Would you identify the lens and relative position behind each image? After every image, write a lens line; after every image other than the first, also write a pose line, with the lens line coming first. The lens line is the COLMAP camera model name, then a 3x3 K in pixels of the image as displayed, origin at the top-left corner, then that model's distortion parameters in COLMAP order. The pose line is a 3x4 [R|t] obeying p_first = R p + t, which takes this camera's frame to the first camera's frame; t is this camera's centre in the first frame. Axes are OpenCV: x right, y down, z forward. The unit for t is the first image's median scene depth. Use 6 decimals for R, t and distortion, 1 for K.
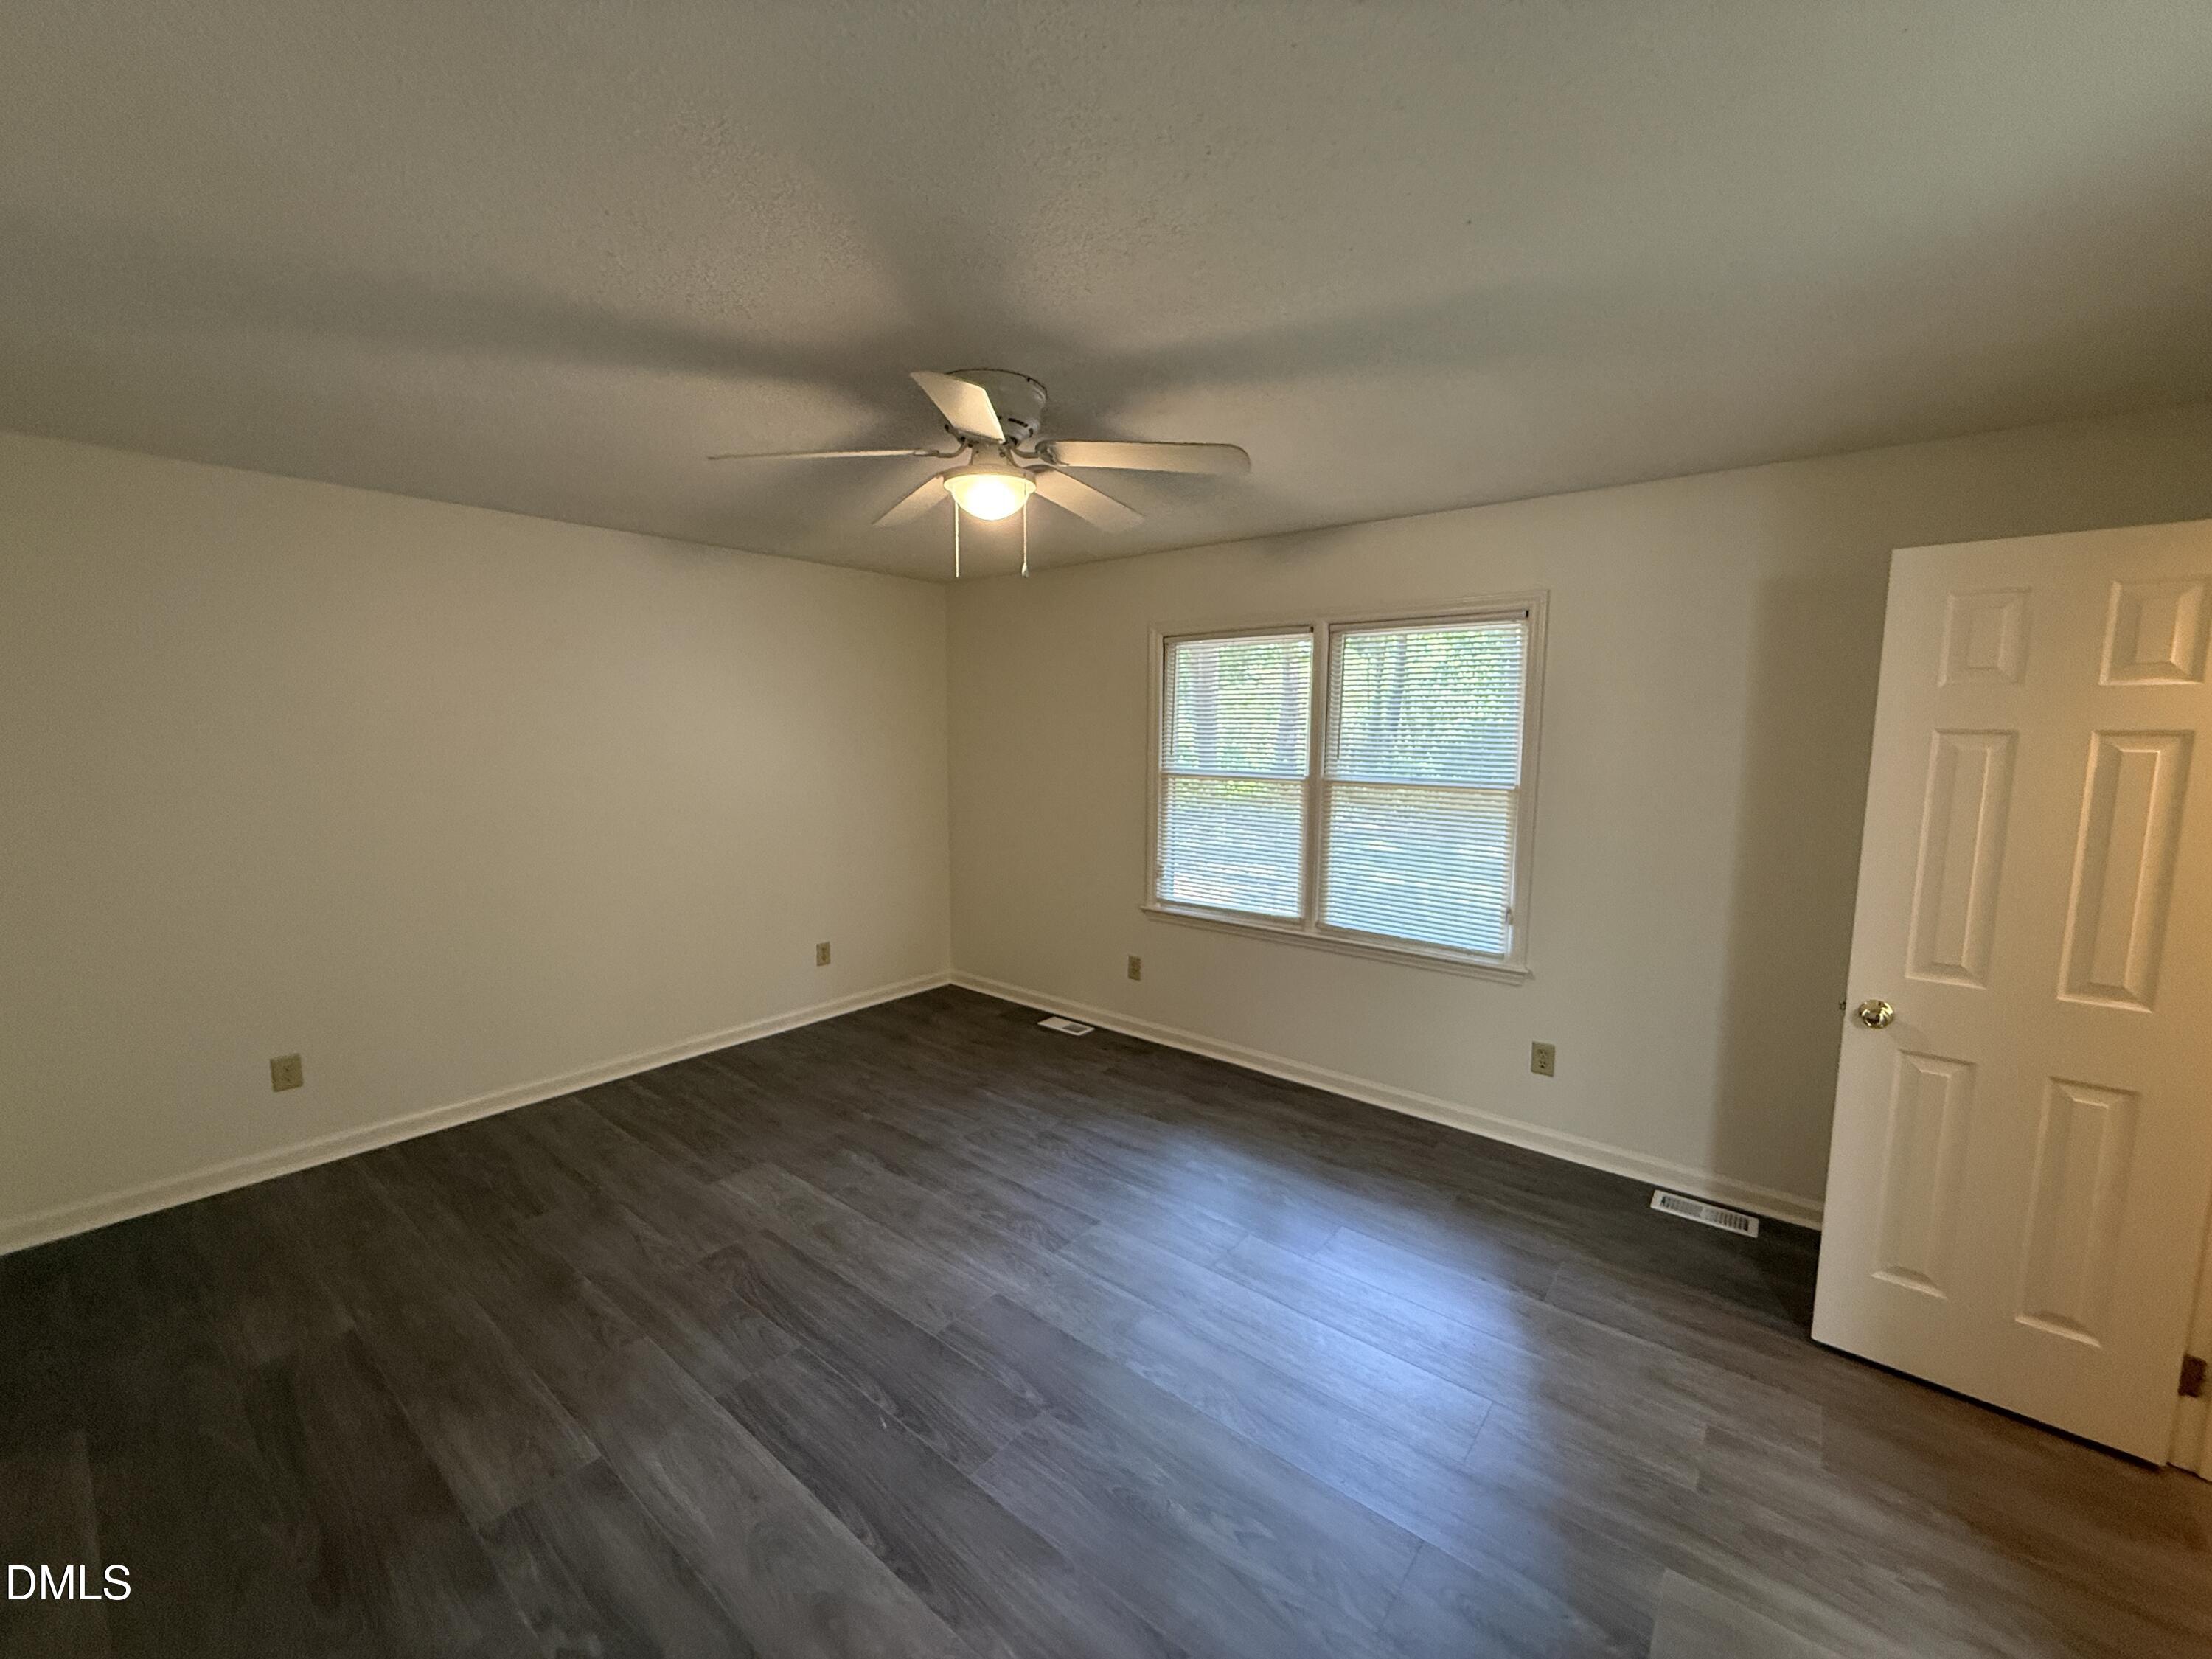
lens RADIAL K [[900.7, 0, 1131.8], [0, 900.7, 837.7], [0, 0, 1]] dist [-0.001452, -0.004483]
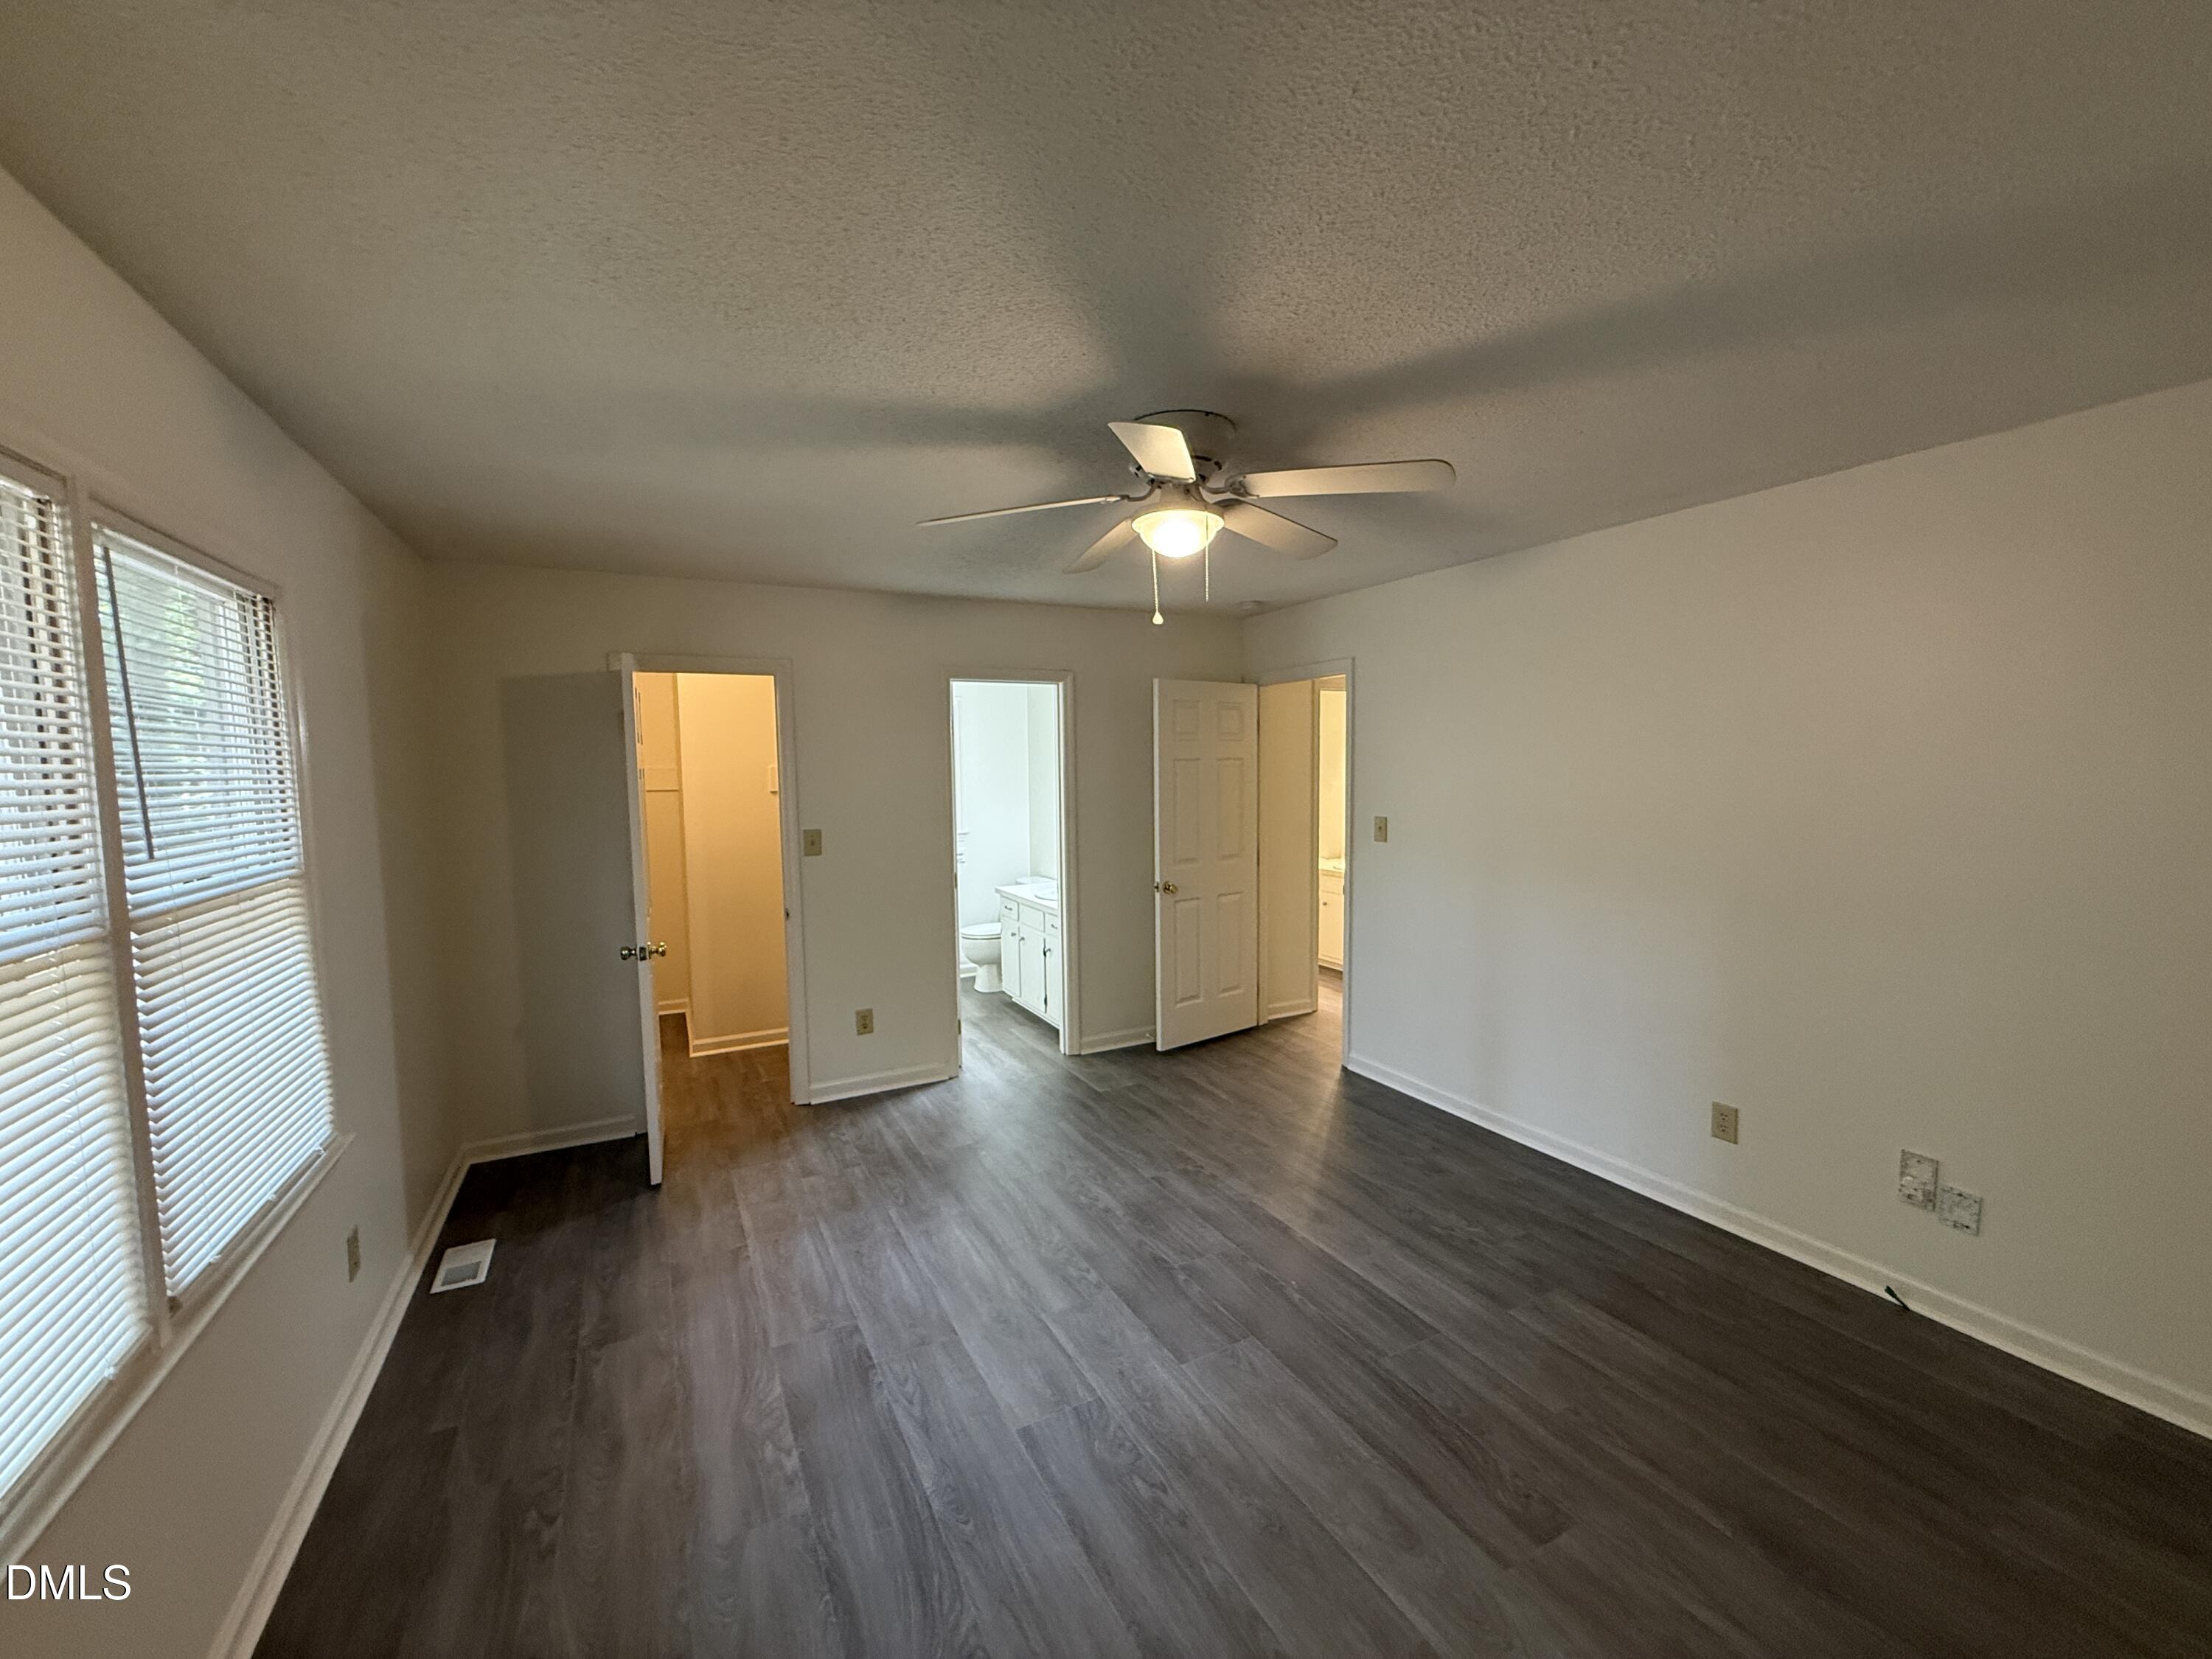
lens RADIAL K [[900.7, 0, 1131.8], [0, 900.7, 837.7], [0, 0, 1]] dist [-0.001452, -0.004483]
pose [[-0.922749, -0.023648, 0.384674, -0.452612], [0.058103, 0.978171, 0.199511, -0.214440], [-0.380996, 0.206449, -0.901233, 1.769769]]
